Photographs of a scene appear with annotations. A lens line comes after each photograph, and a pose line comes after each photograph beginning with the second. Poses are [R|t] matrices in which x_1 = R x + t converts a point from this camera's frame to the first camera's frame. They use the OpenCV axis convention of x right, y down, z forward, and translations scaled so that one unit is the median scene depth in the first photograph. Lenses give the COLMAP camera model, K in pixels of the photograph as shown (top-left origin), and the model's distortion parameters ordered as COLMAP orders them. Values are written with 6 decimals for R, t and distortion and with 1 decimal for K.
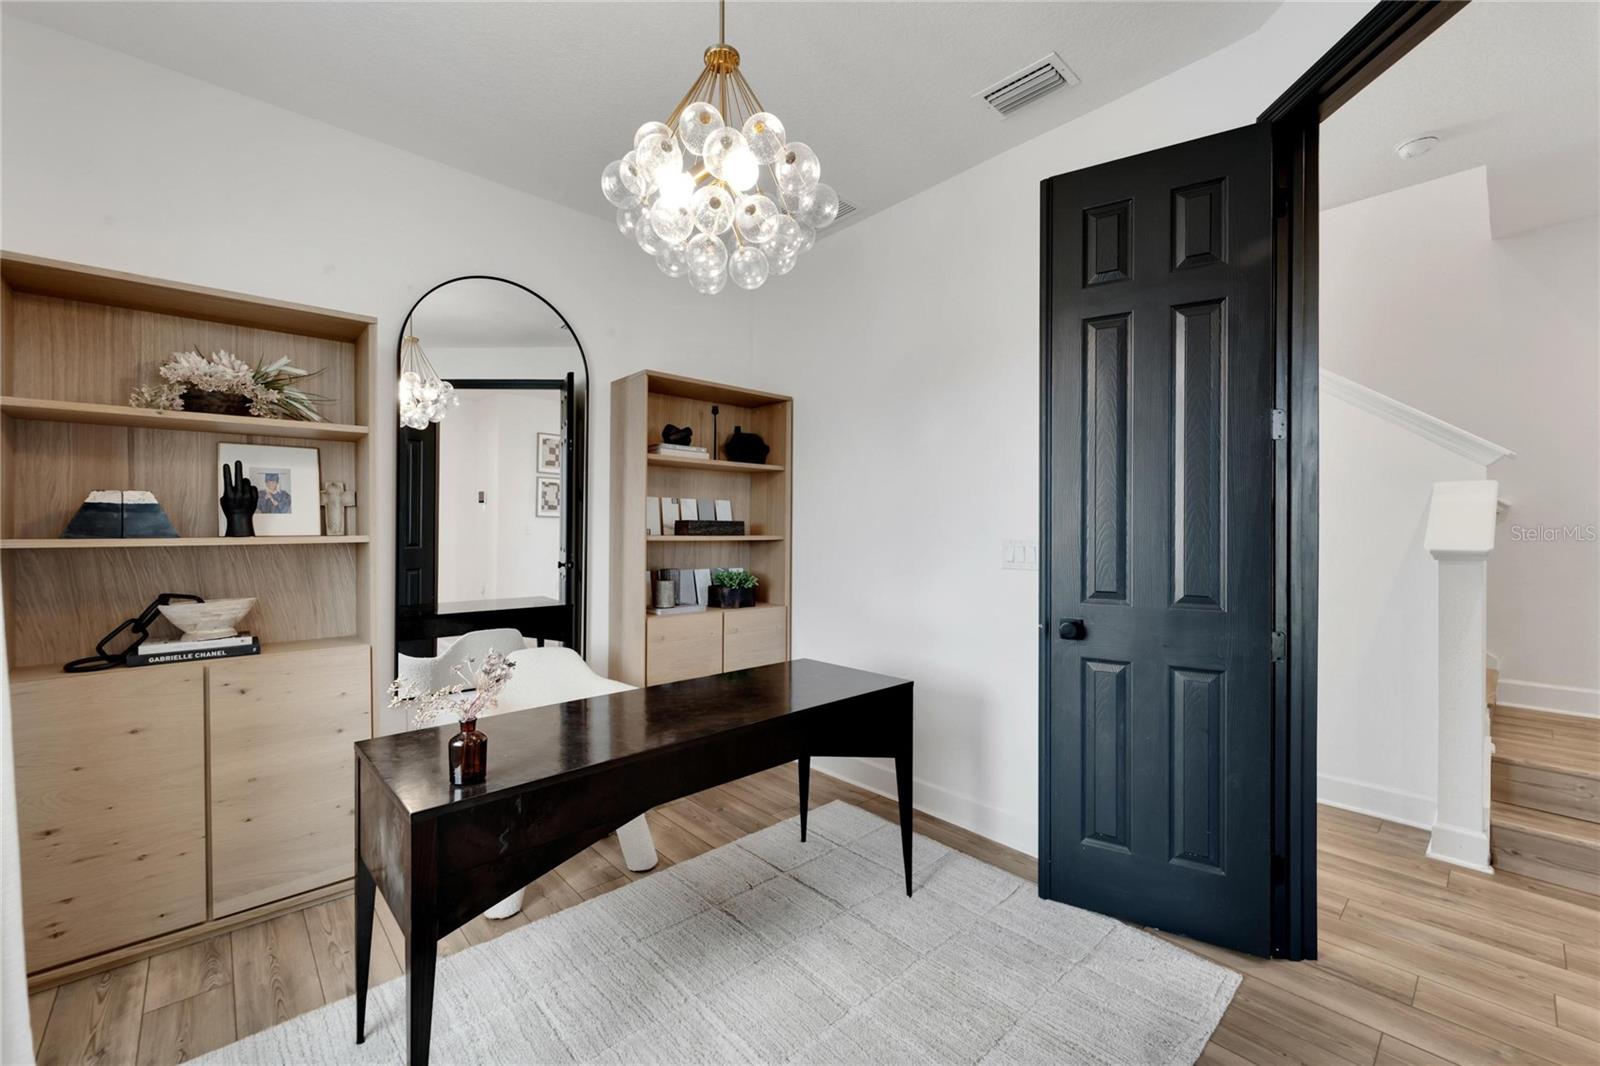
lens RADIAL K [[642.3, 0, 787.1], [0, 642.3, 533.3], [0, 0, 1]] dist [-0.005233, -0.000427]
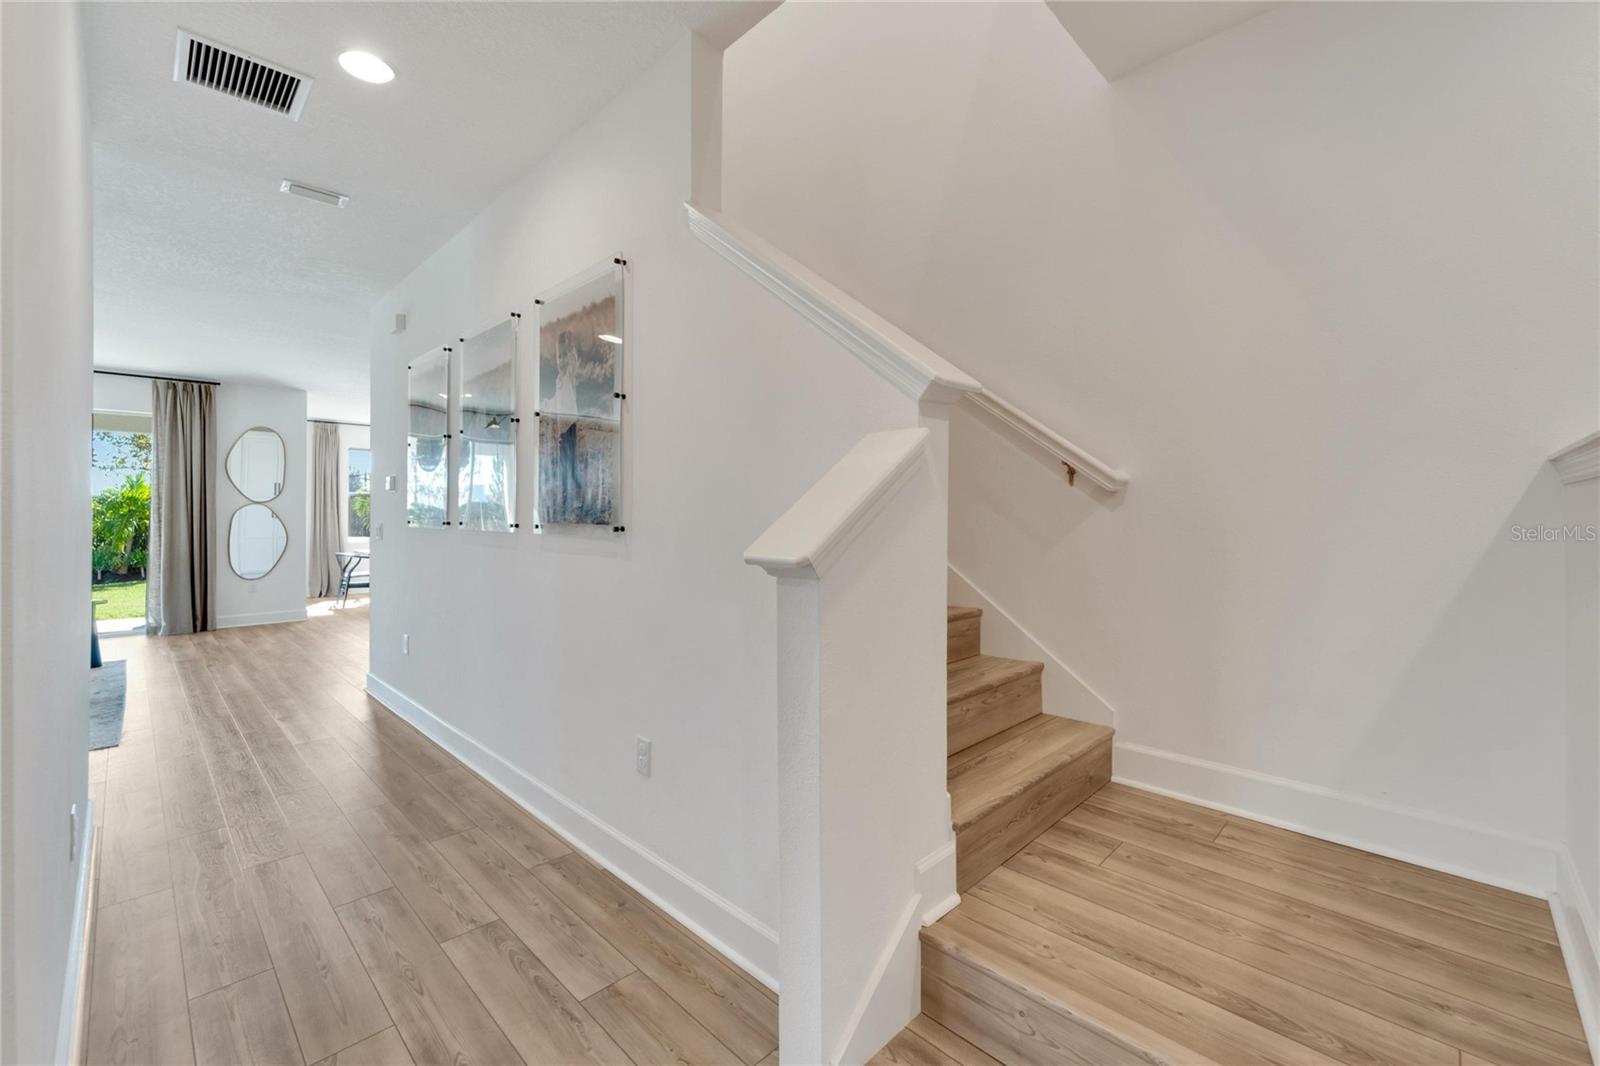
lens RADIAL K [[655.7, 0, 797.5], [0, 655.7, 510.1], [0, 0, 1]] dist [0.002591, -0.000153]
pose [[0.997549, -0.006447, 0.069679, 0.770822], [0.007060, 0.999938, -0.008559, -0.005727], [-0.069619, 0.009030, 0.997533, 0.355595]]
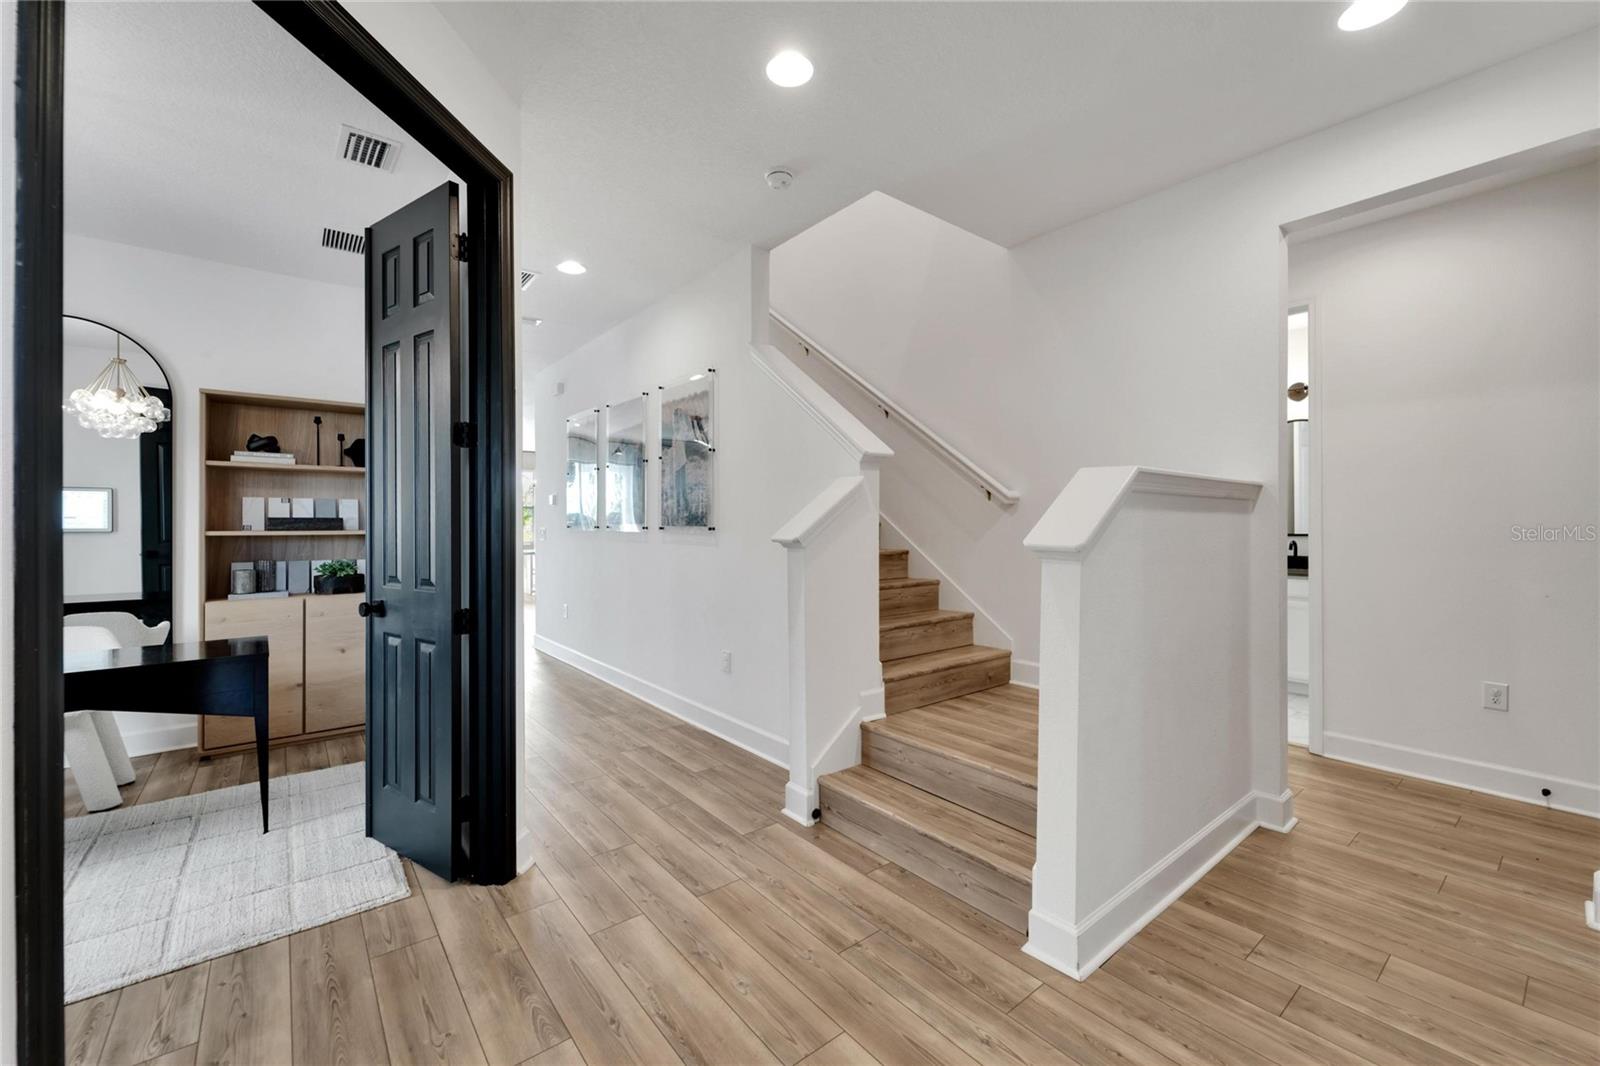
lens RADIAL K [[650.8, 0, 796.2], [0, 650.8, 525.2], [0, 0, 1]] dist [0.000312, -0.000114]
pose [[0.998573, -0.010610, -0.052335, 0.844792], [0.010735, 0.999940, 0.002126, 0.000175], [0.052309, -0.002685, 0.998627, -0.107696]]
